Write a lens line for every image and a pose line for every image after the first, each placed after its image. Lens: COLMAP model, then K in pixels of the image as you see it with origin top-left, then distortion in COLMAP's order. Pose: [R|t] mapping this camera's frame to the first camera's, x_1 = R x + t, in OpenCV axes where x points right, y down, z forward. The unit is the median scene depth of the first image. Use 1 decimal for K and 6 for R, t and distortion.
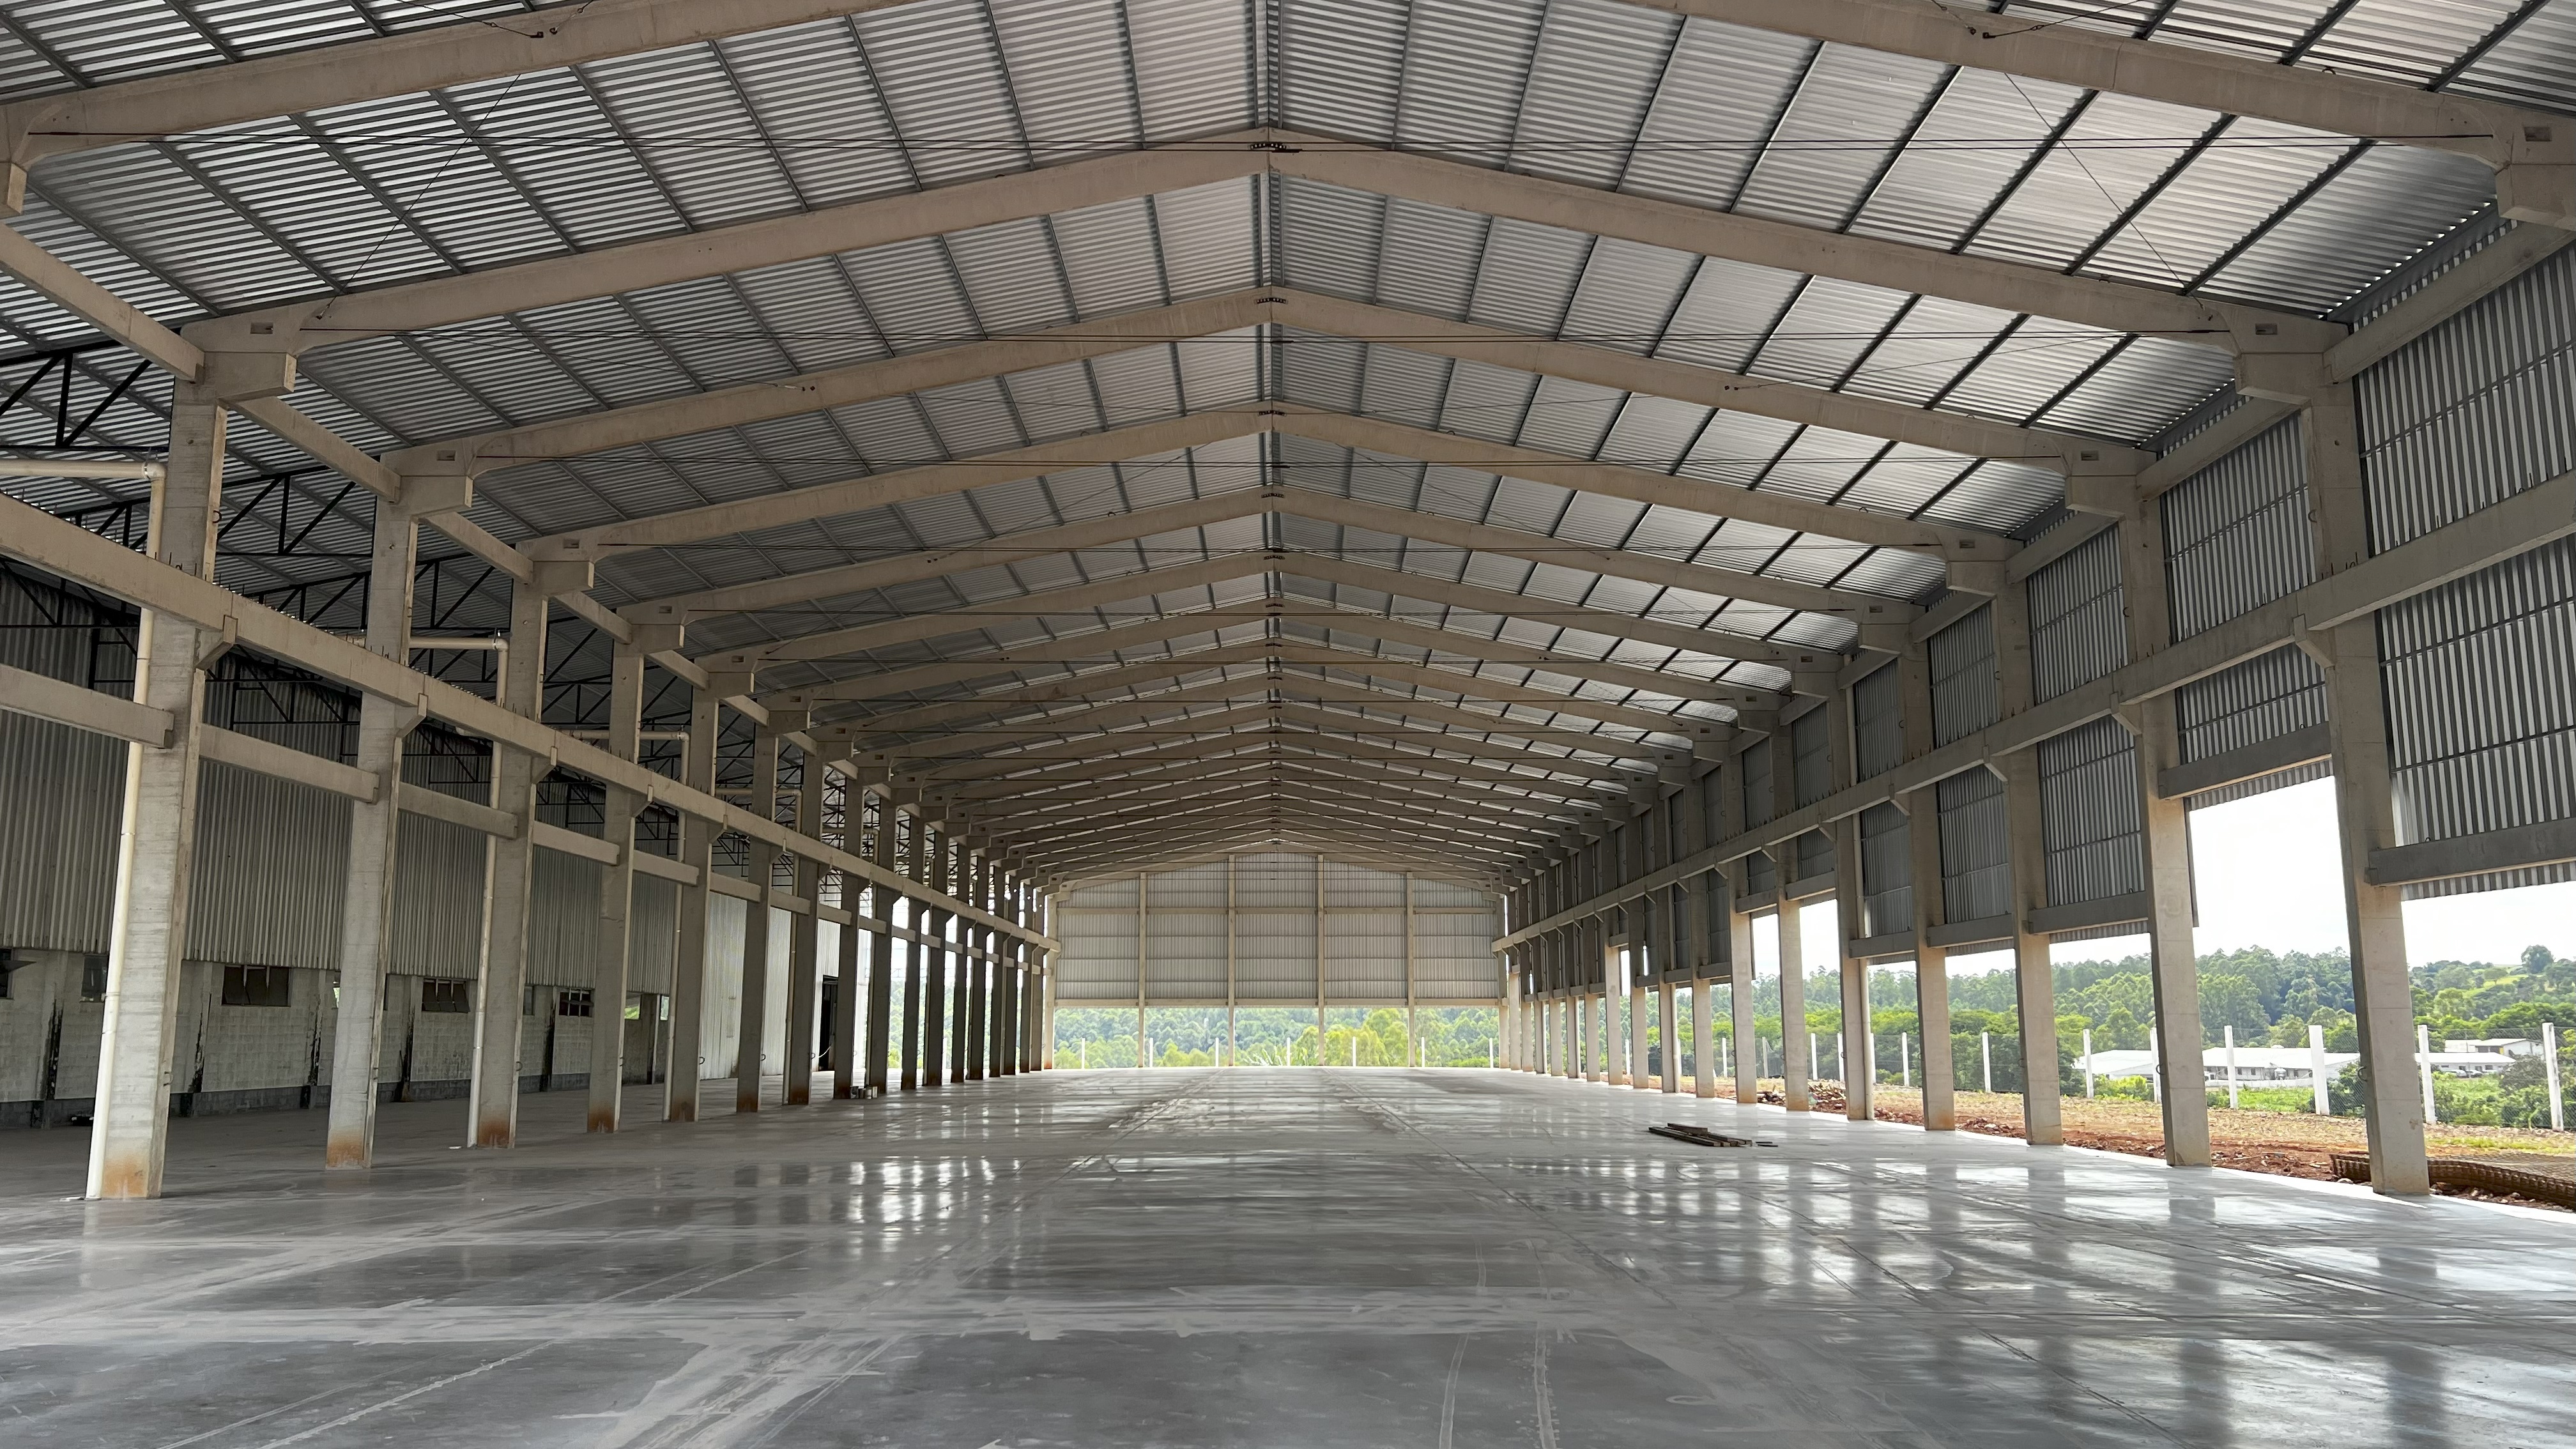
lens RADIAL K [[1935.4, 0, 1279.7], [0, 1935.4, 724.9], [0, 0, 1]] dist [0.045924, -0.022481]
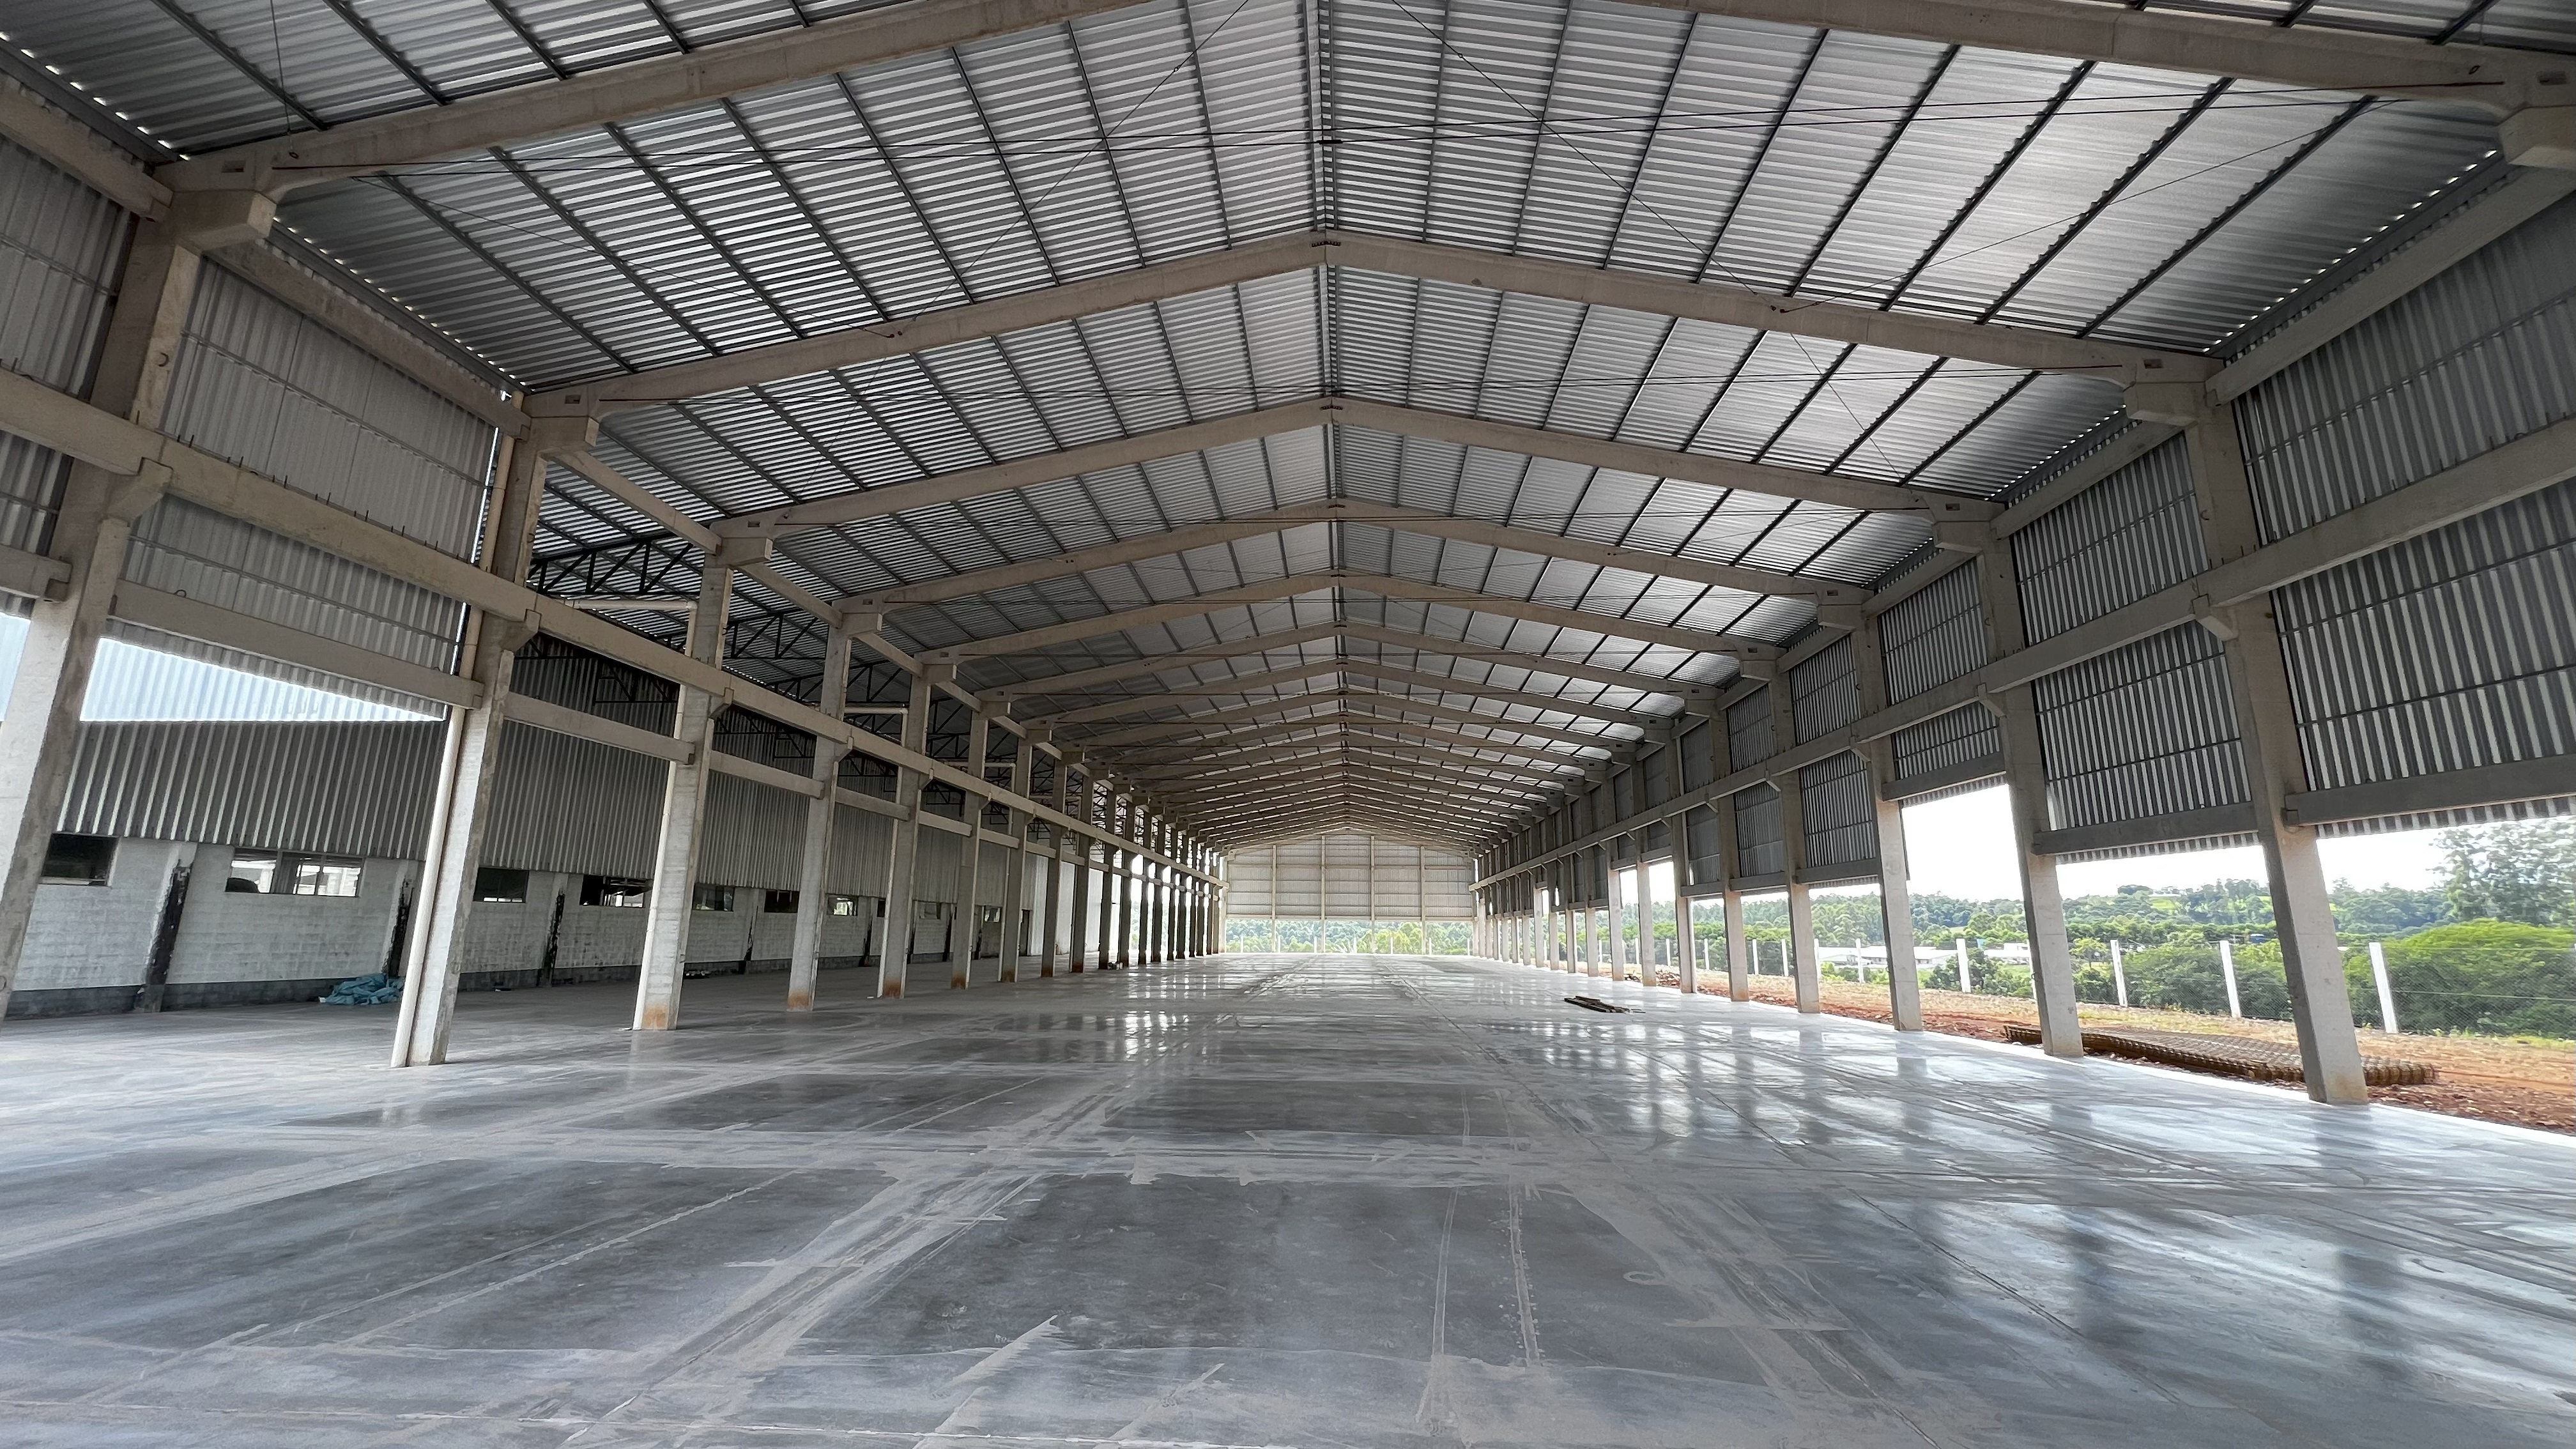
lens RADIAL K [[993.1, 0, 1288.9], [0, 993.1, 721.5], [0, 0, 1]] dist [0.002287, 0.000714]
pose [[0.997663, -0.001267, -0.068310, 0.014753], [-0.002072, 0.998807, -0.048797, 0.014728], [0.068290, 0.048825, 0.996470, 0.153169]]
